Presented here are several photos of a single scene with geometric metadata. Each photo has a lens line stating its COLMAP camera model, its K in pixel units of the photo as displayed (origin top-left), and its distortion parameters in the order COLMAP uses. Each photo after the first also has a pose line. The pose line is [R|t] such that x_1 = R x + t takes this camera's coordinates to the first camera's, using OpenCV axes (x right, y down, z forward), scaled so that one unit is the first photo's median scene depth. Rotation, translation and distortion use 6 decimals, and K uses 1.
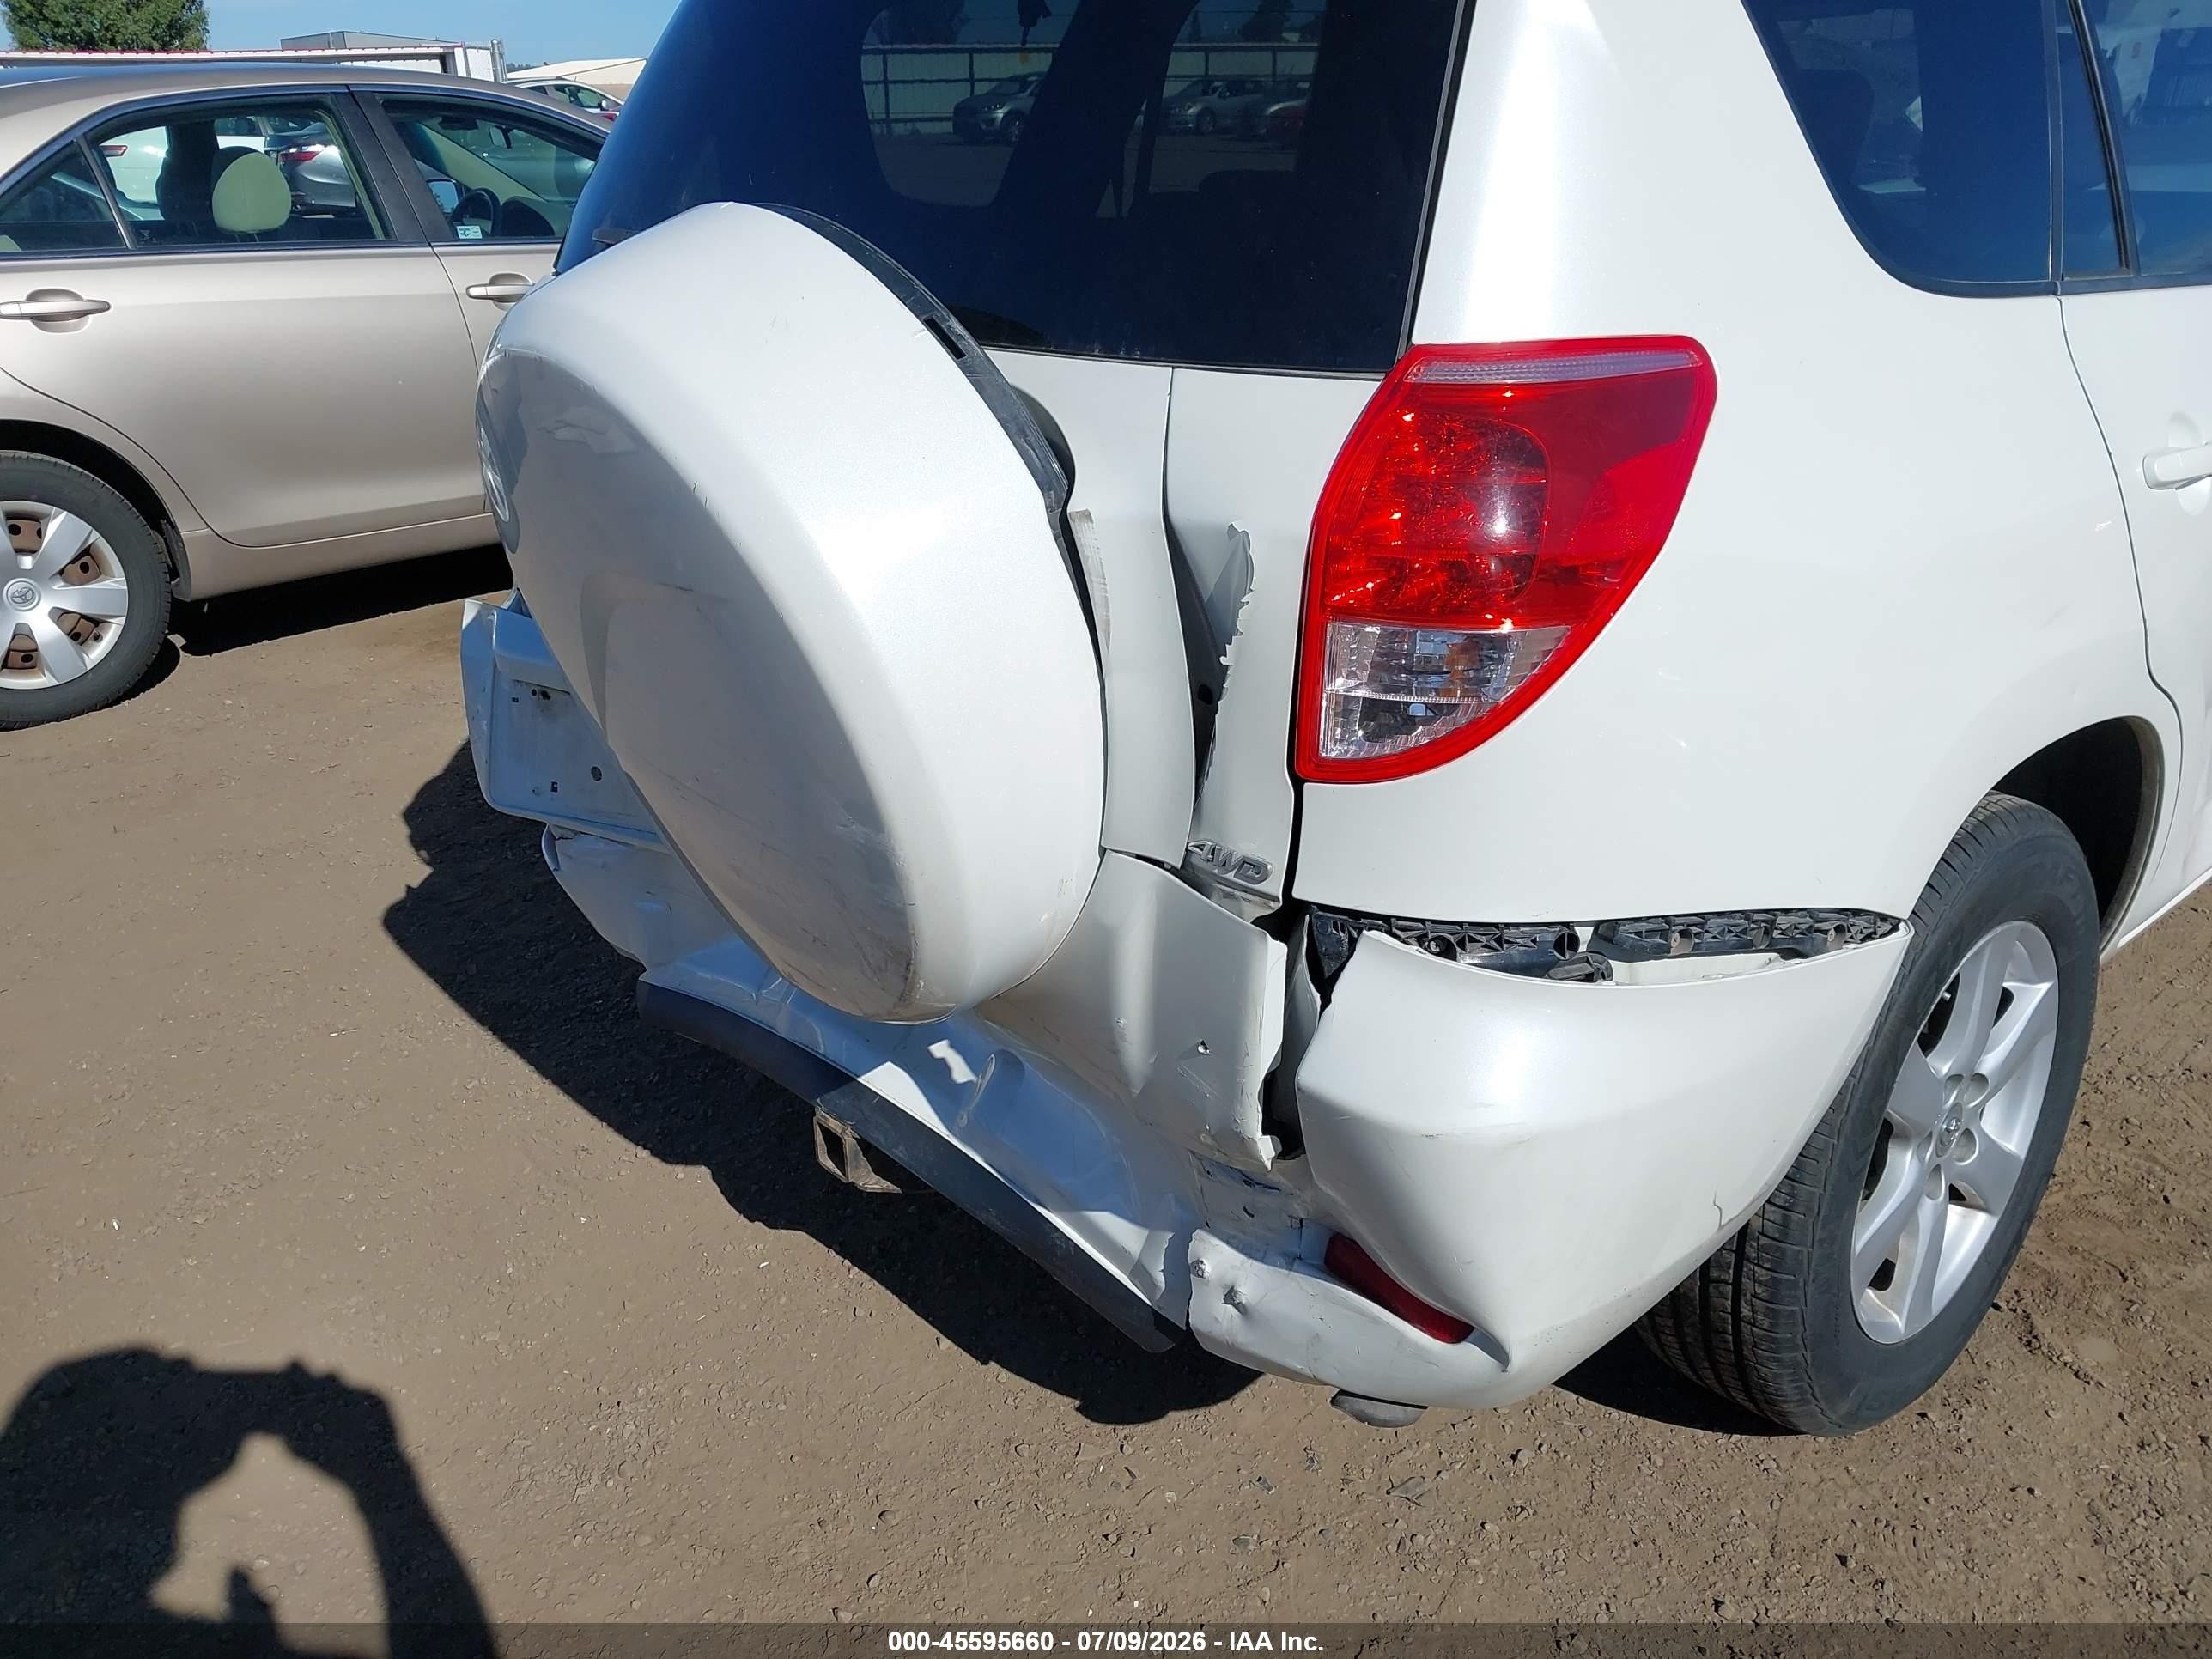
lens RADIAL K [[1715.7, 0, 1136.5], [0, 1715.7, 844.5], [0, 0, 1]] dist [0.036960, -0.056082]
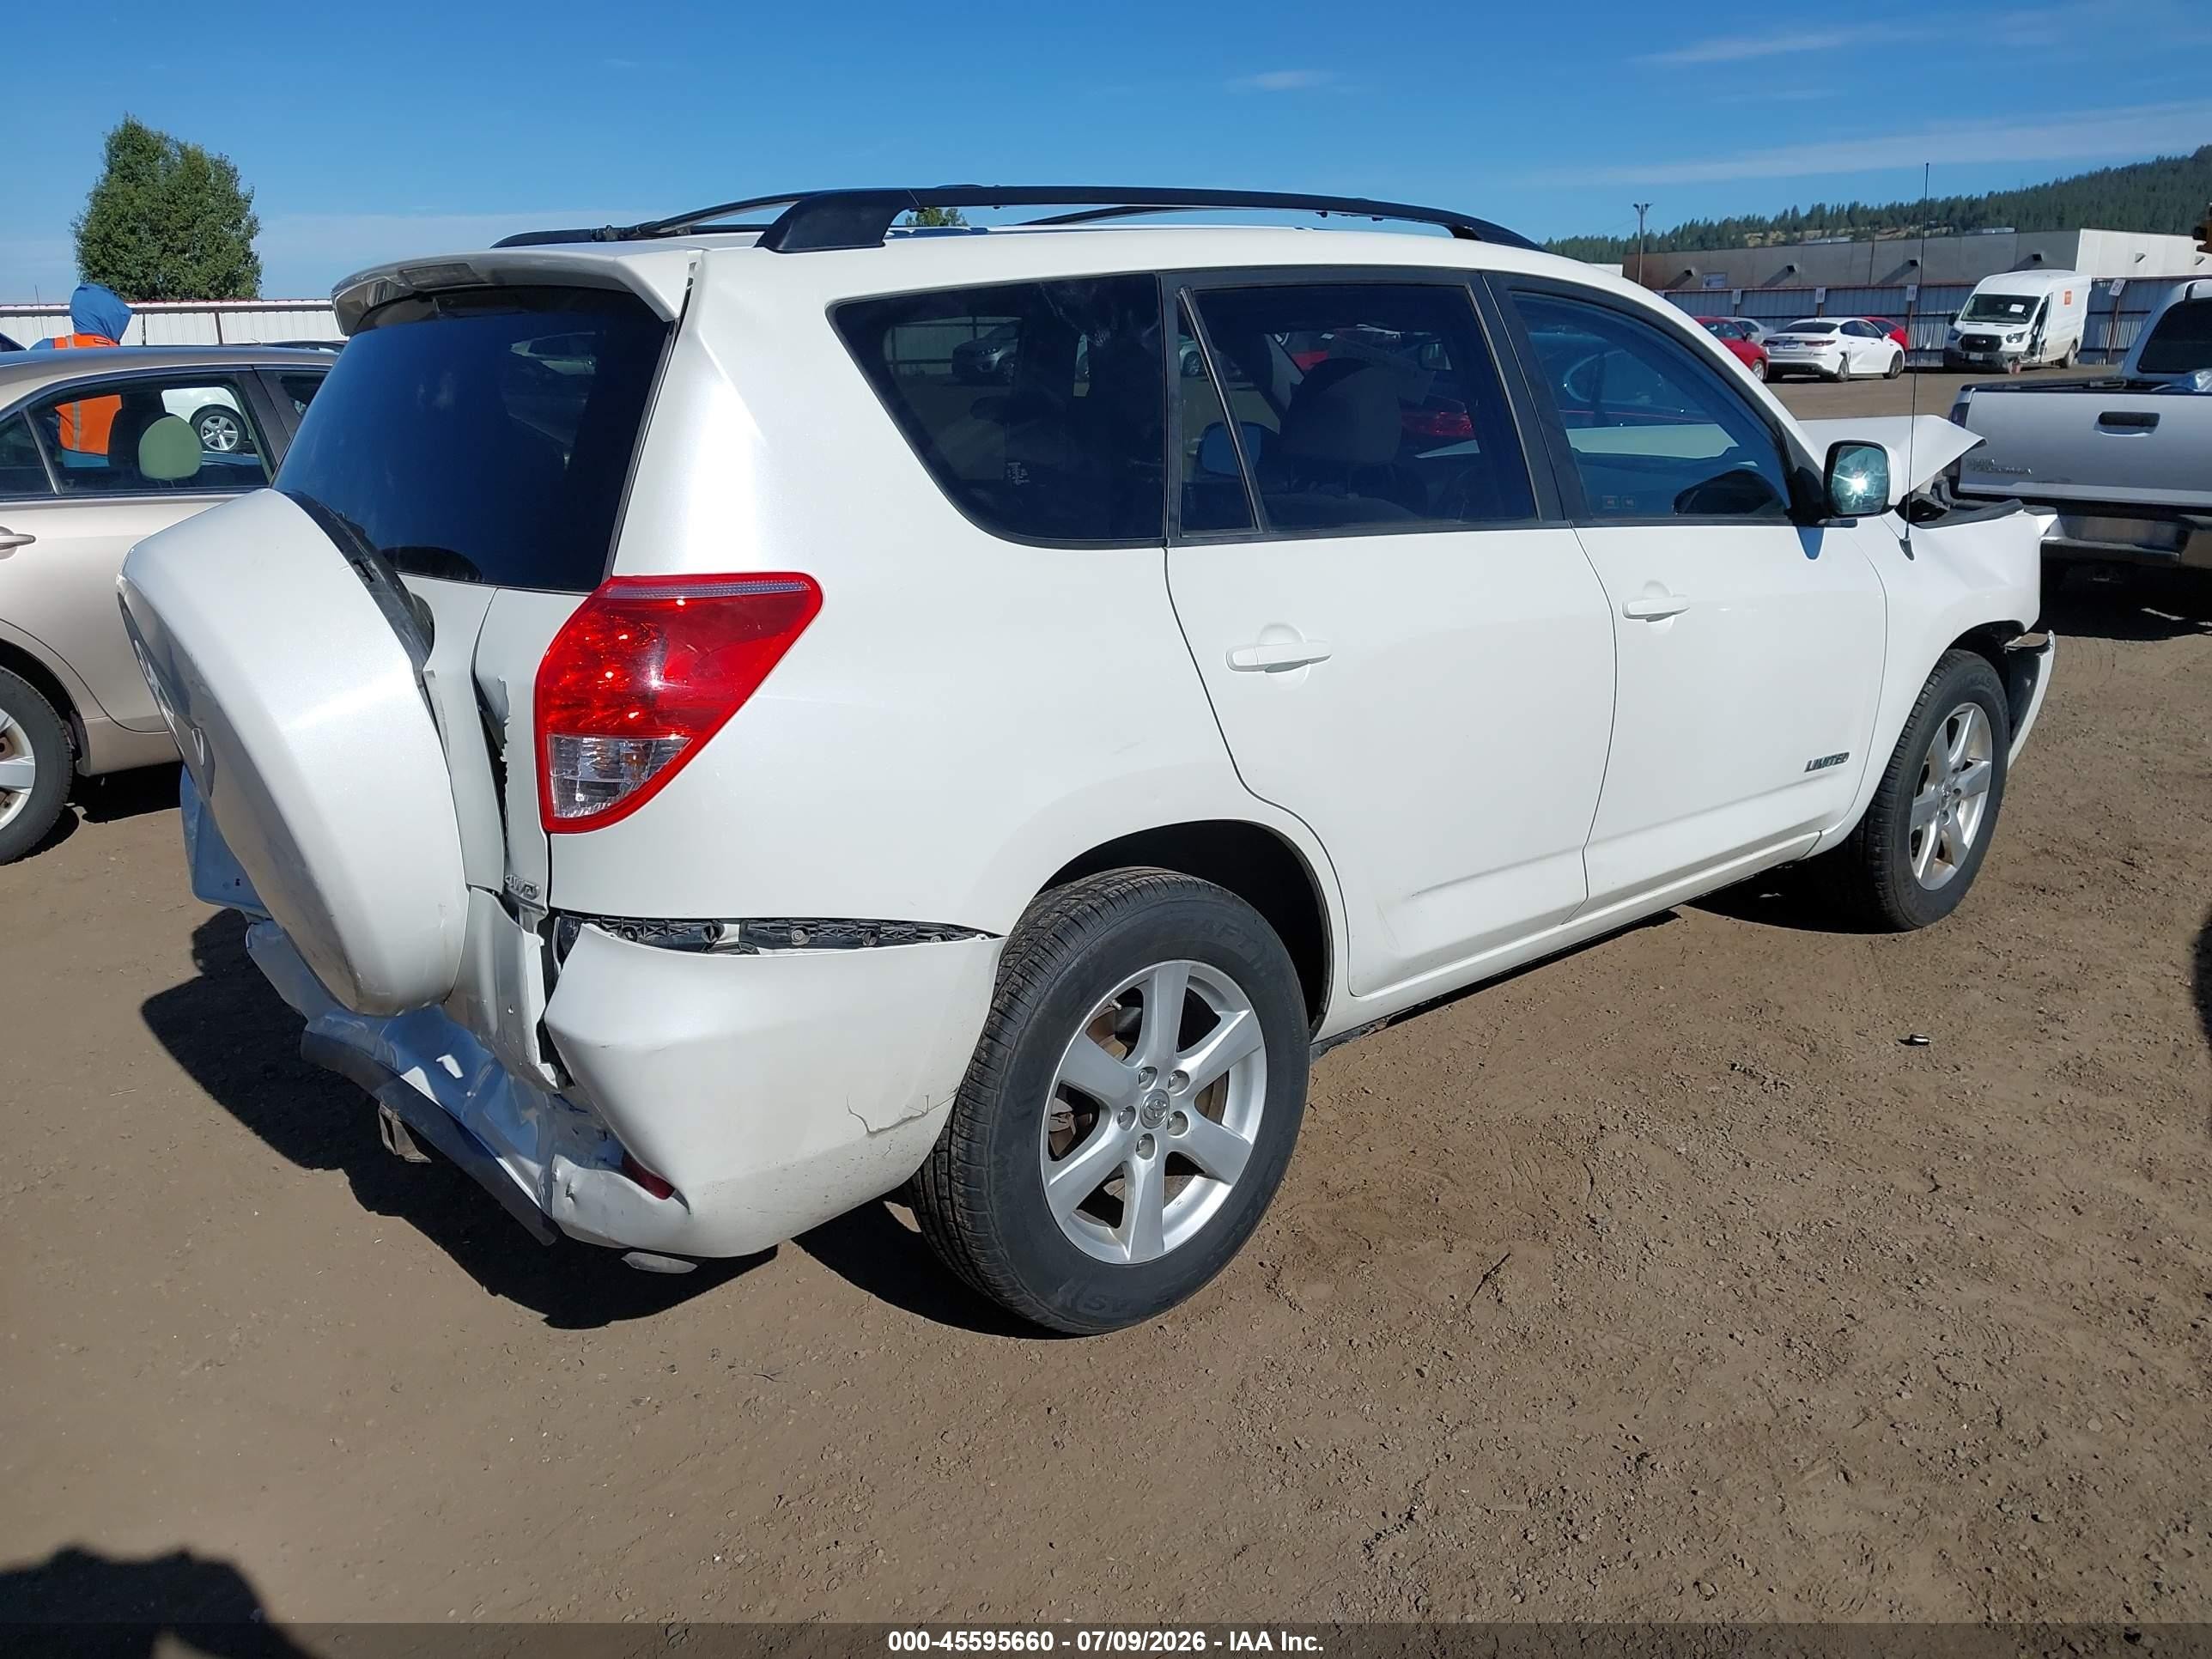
lens RADIAL K [[1812.6, 0, 1256.5], [0, 1812.6, 836.1], [0, 0, 1]] dist [0.028073, -0.049331]
pose [[0.999997, 0.001610, -0.001718, 0.660569], [-0.001824, 0.991070, -0.133332, 0.167777], [0.001488, 0.133335, 0.991070, -0.615891]]
